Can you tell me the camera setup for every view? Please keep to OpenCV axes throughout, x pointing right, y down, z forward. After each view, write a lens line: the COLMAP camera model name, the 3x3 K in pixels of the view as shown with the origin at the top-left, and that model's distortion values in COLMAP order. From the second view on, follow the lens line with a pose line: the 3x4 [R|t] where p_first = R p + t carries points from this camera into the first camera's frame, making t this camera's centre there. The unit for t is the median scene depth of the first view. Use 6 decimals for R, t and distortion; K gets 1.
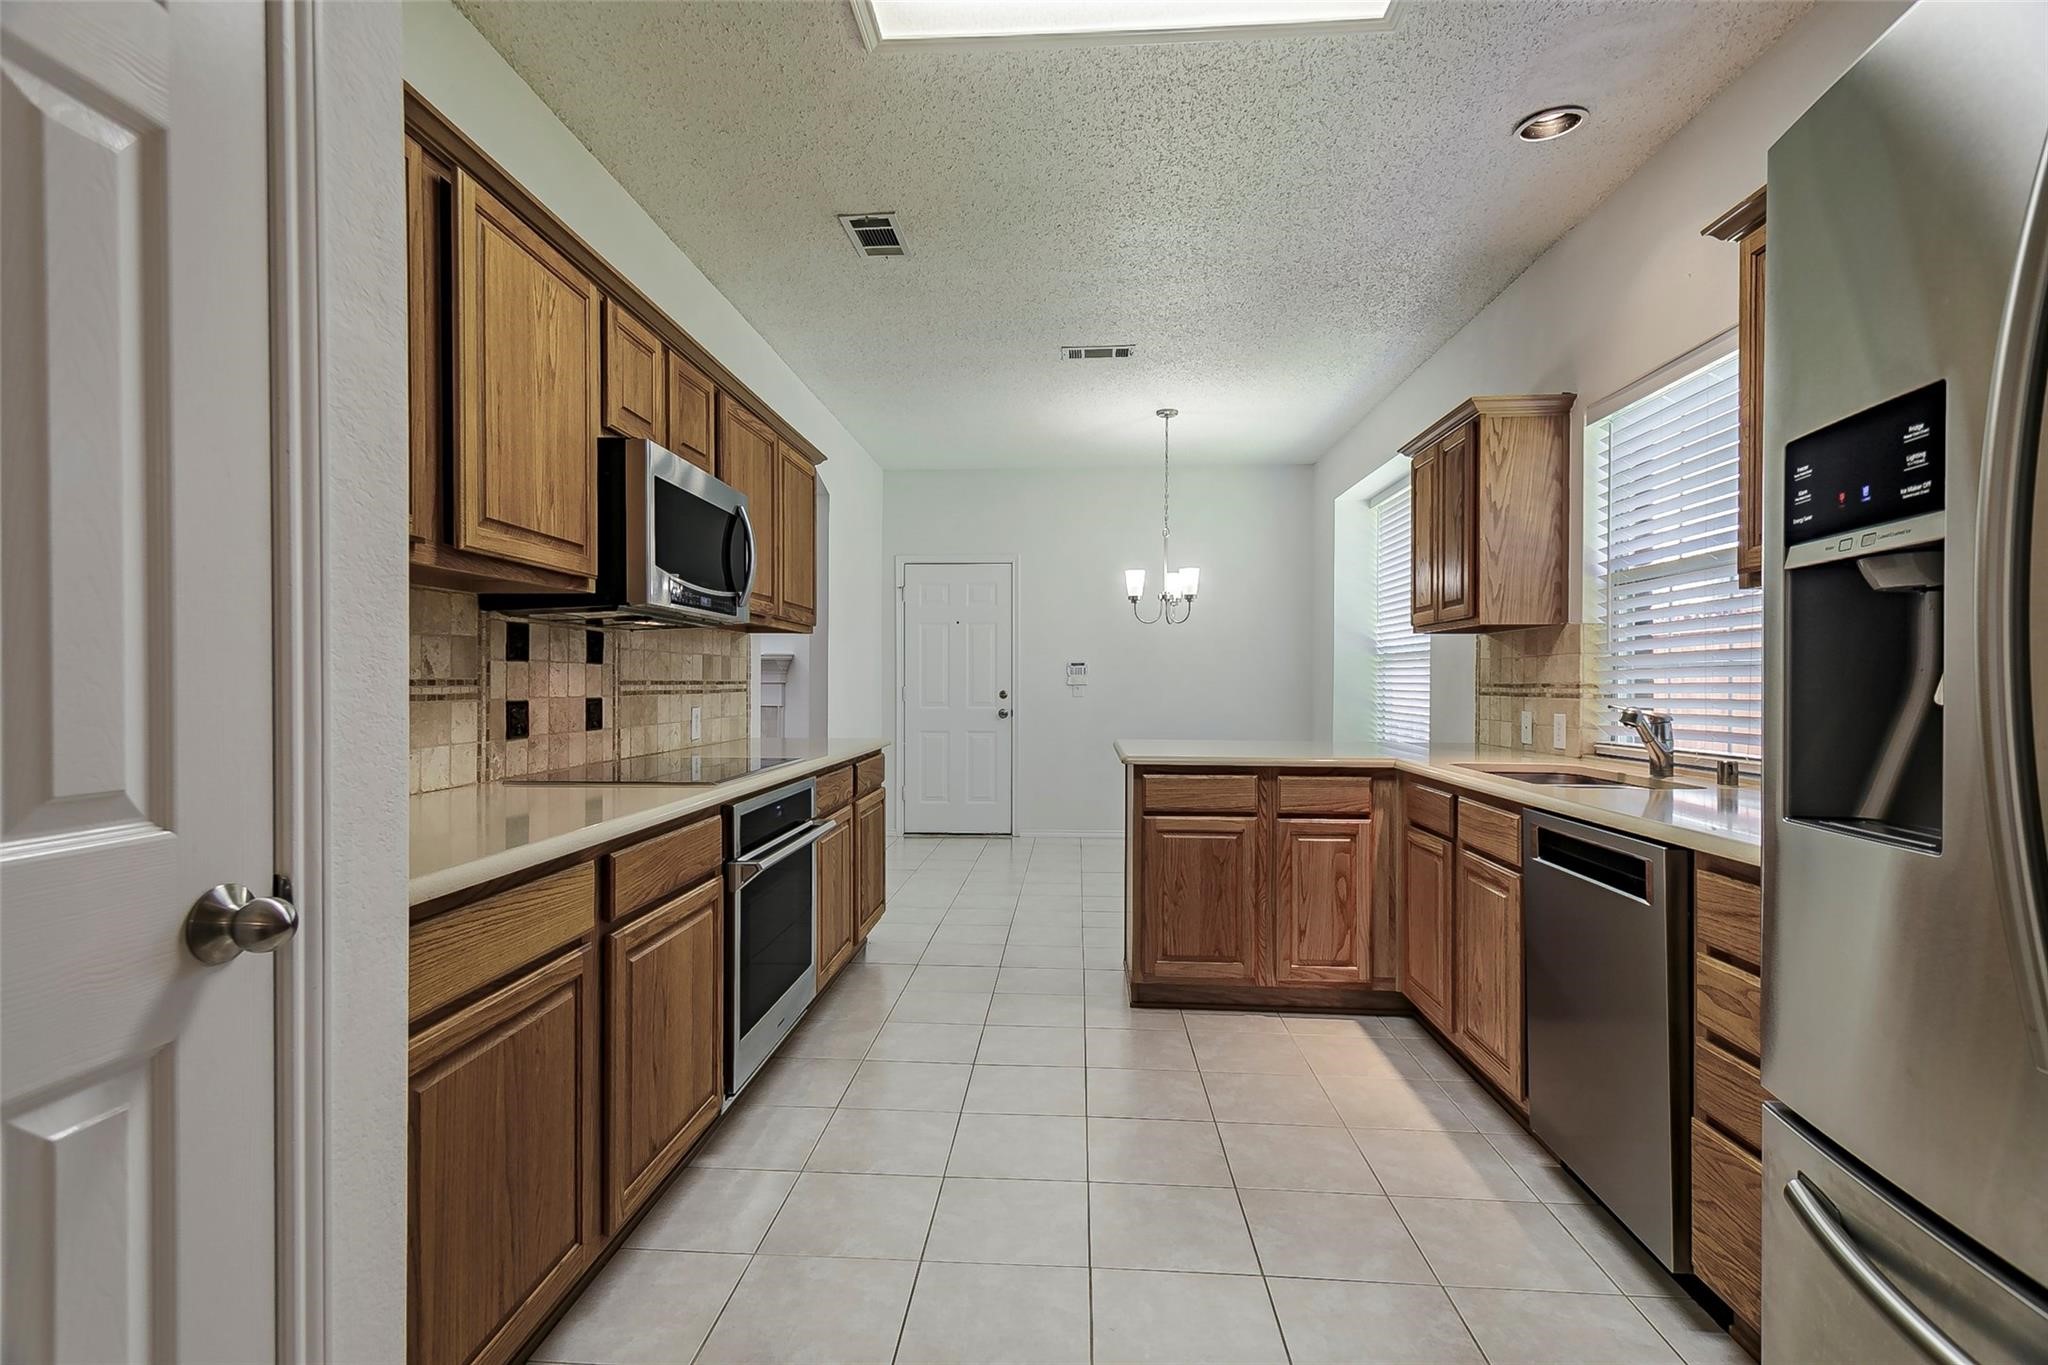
lens RADIAL K [[979.8, 0, 1018.6], [0, 979.8, 686.7], [0, 0, 1]] dist [0.010161, -0.000910]
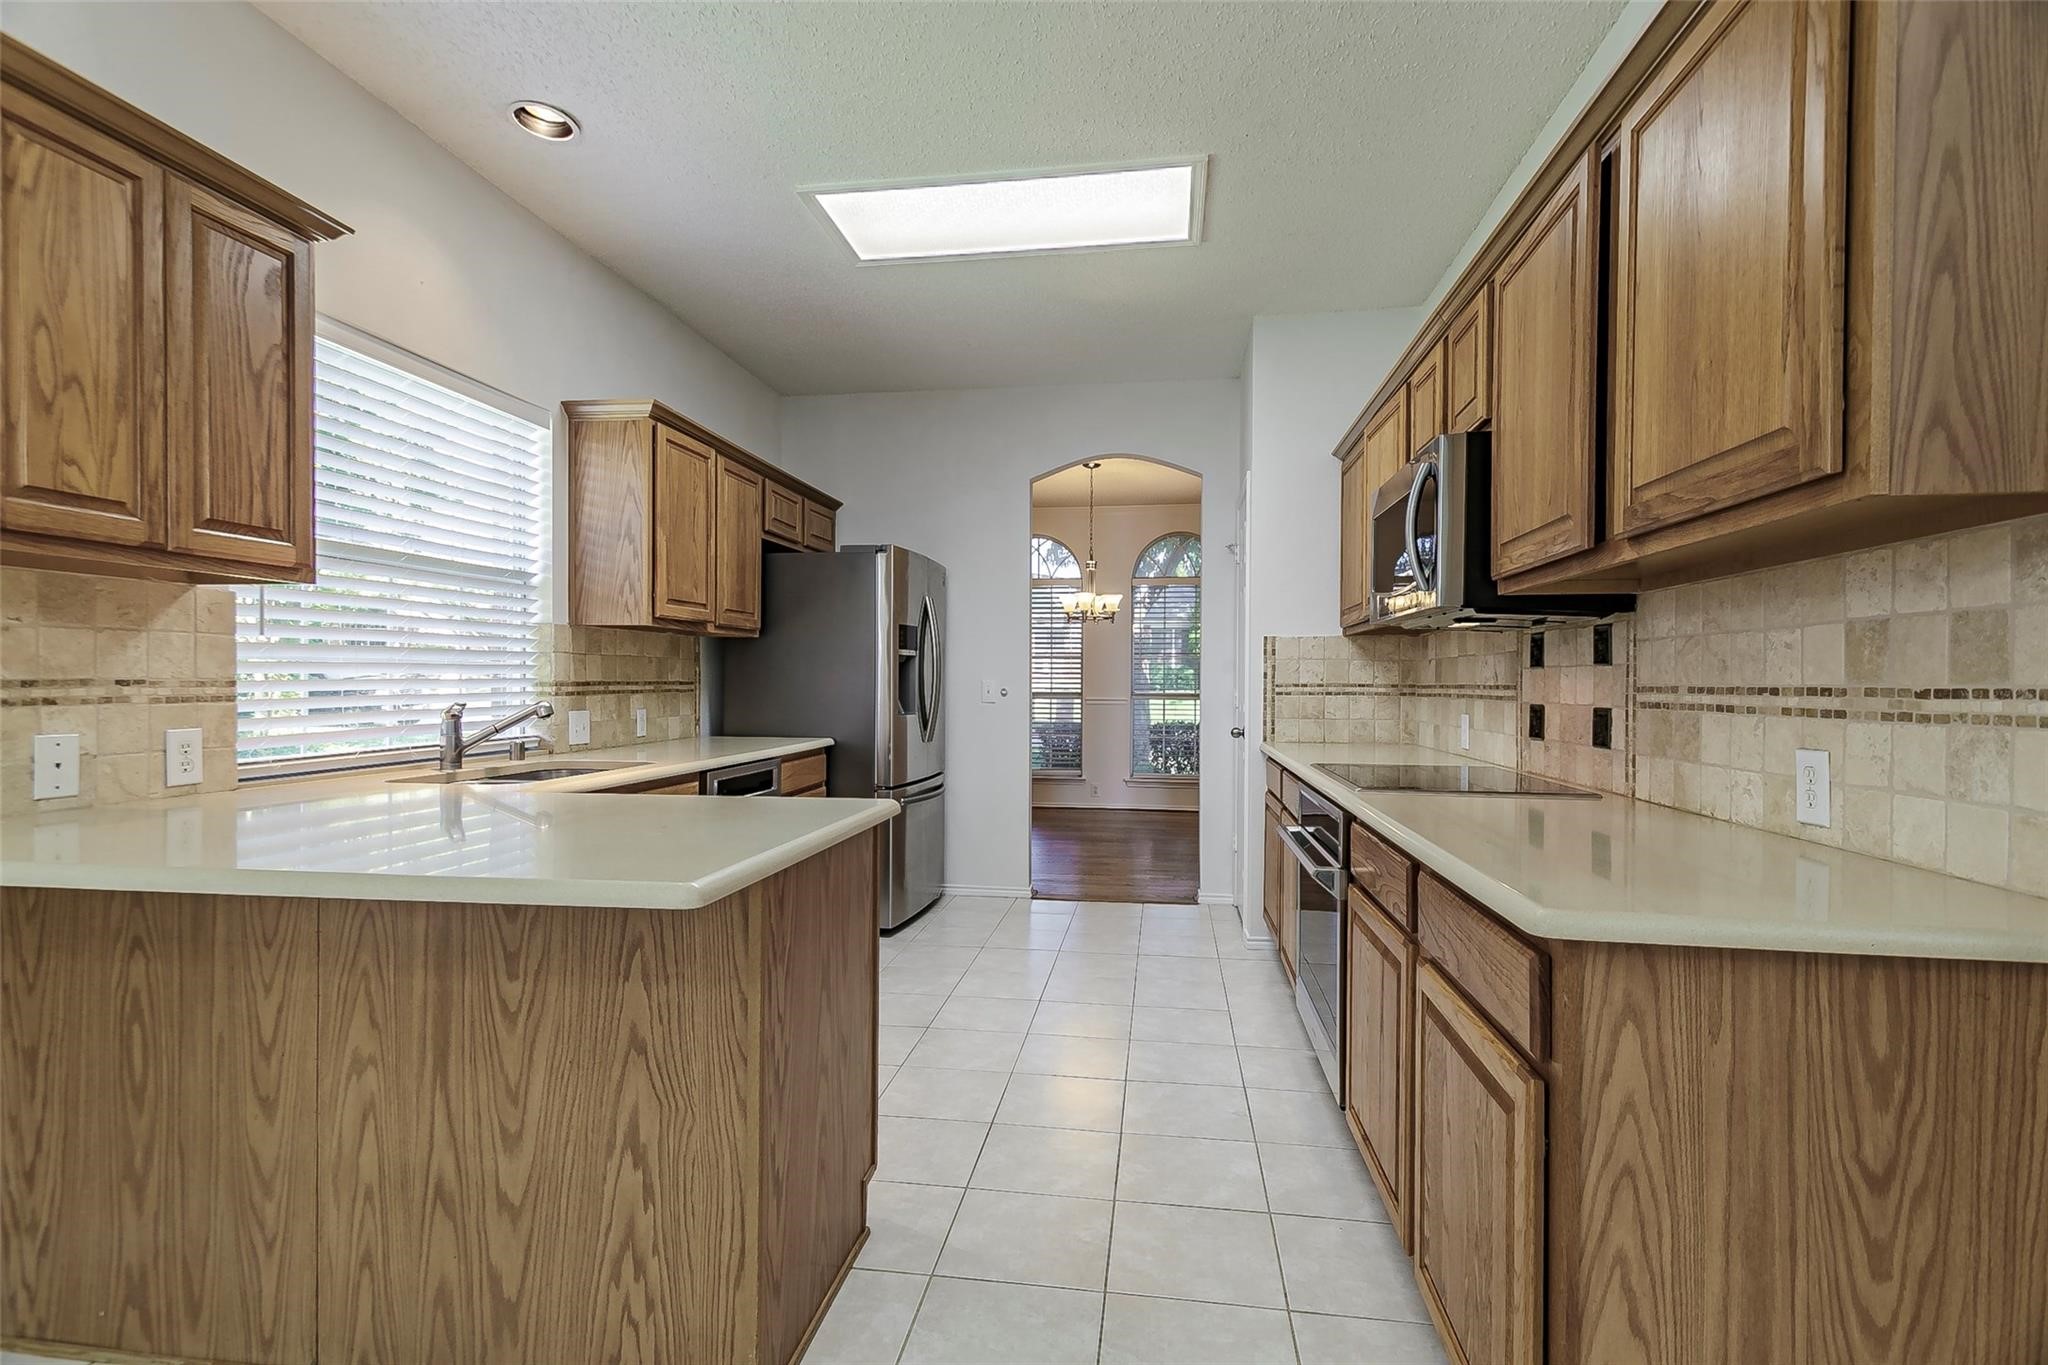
lens RADIAL K [[979.8, 0, 1018.6], [0, 979.8, 686.7], [0, 0, 1]] dist [0.010161, -0.000910]
pose [[-0.996068, -0.008507, 0.088180, -0.034218], [-0.007803, 0.999935, 0.008316, -0.010590], [-0.088245, 0.007595, -0.996070, 2.181257]]
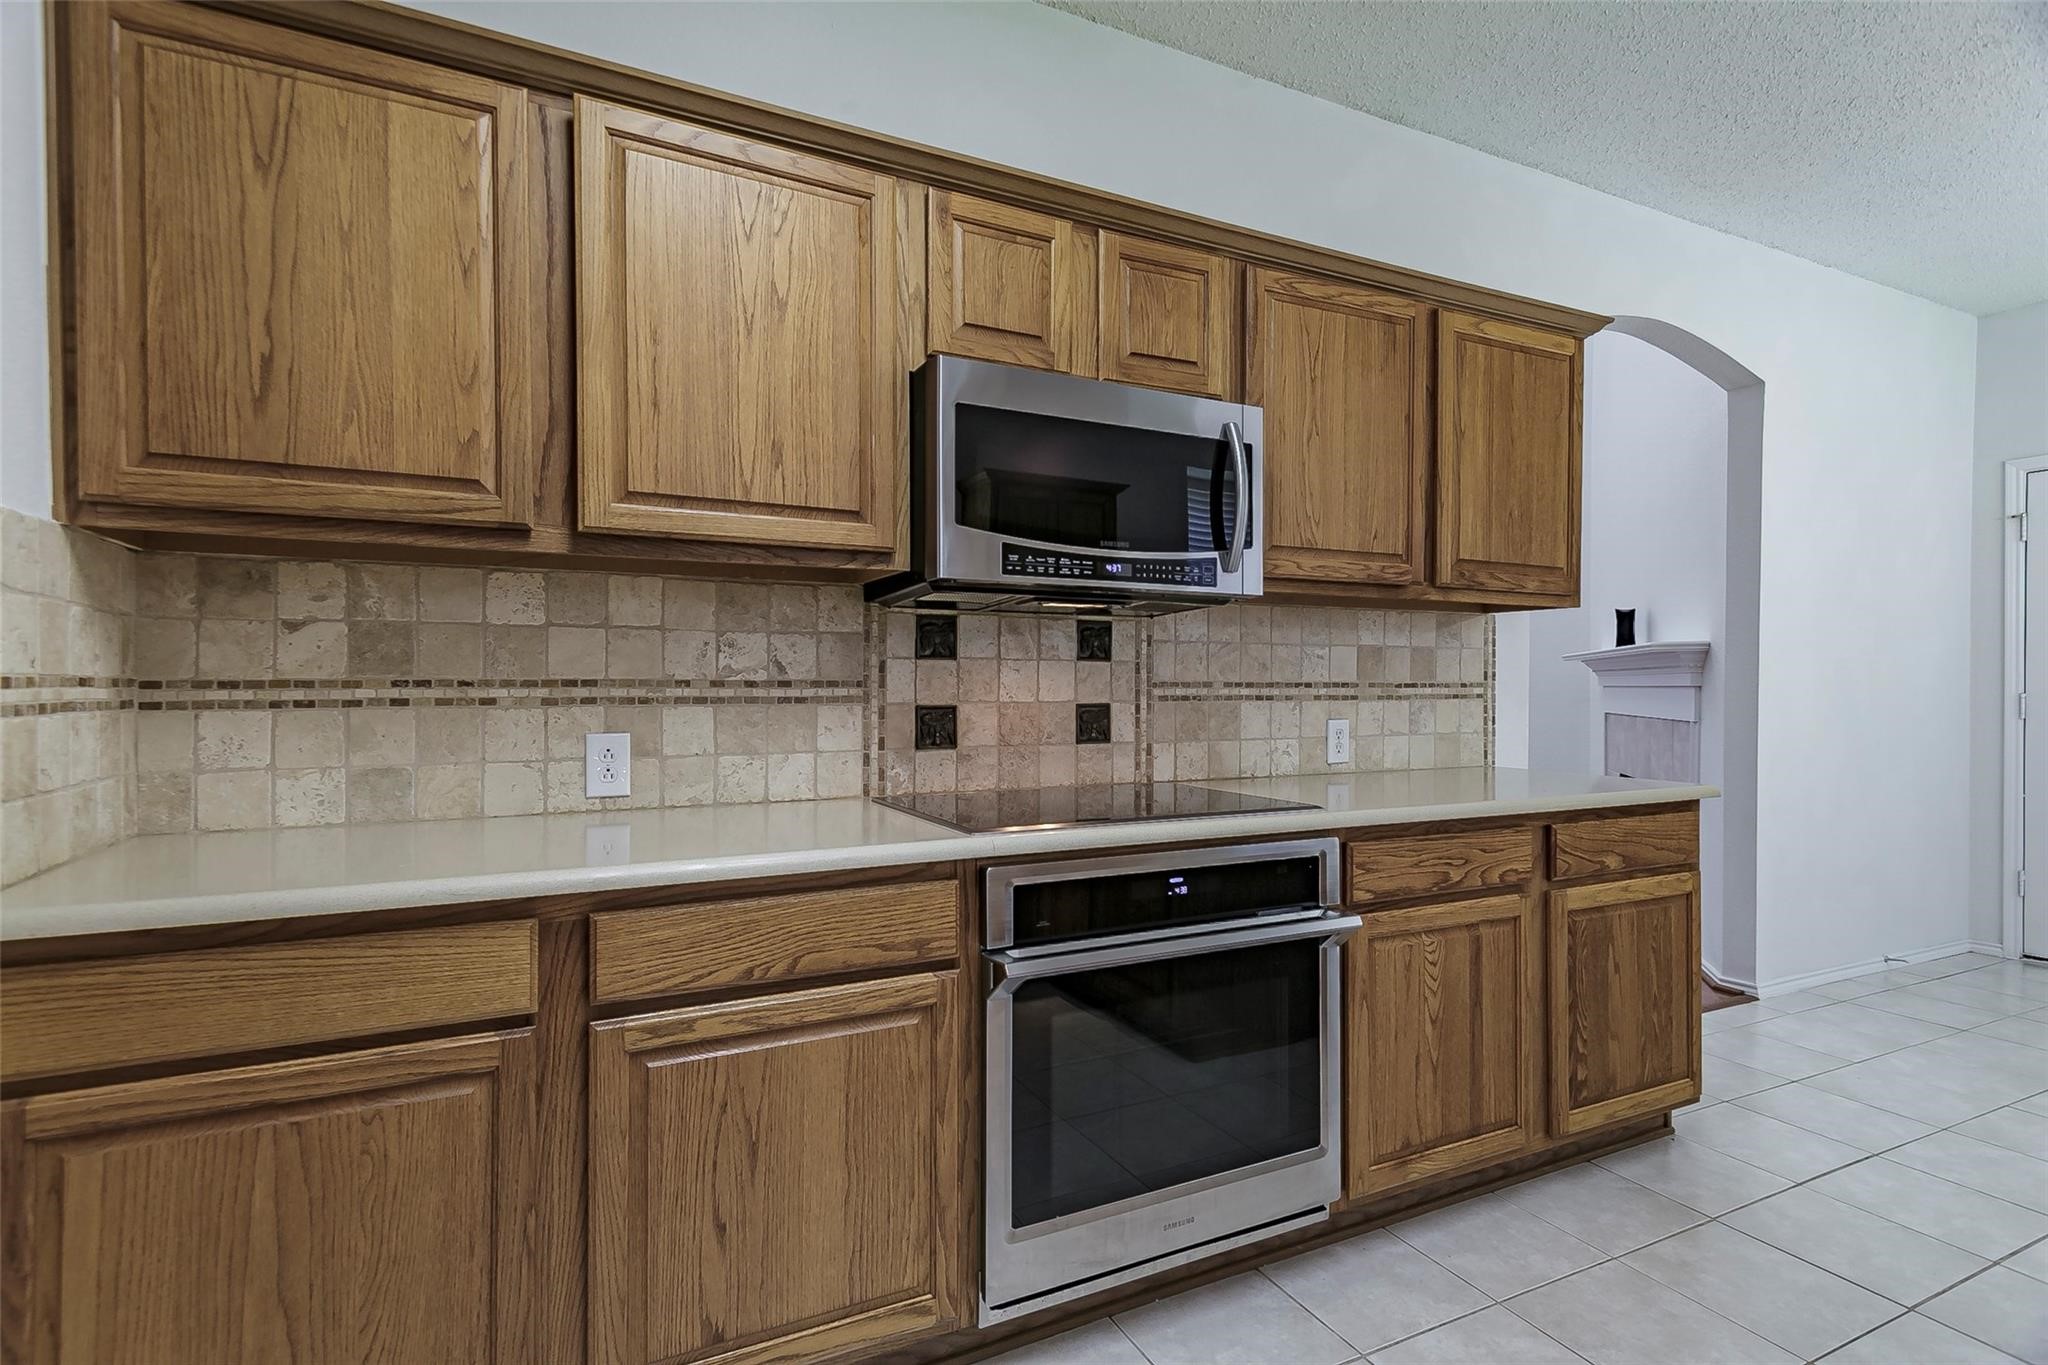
lens RADIAL K [[979.8, 0, 1018.6], [0, 979.8, 686.7], [0, 0, 1]] dist [0.010161, -0.000910]
pose [[0.491466, 0.002781, -0.870892, 0.279280], [-0.005348, 0.999986, 0.000176, -0.002567], [0.870880, 0.004571, 0.491474, 0.654989]]
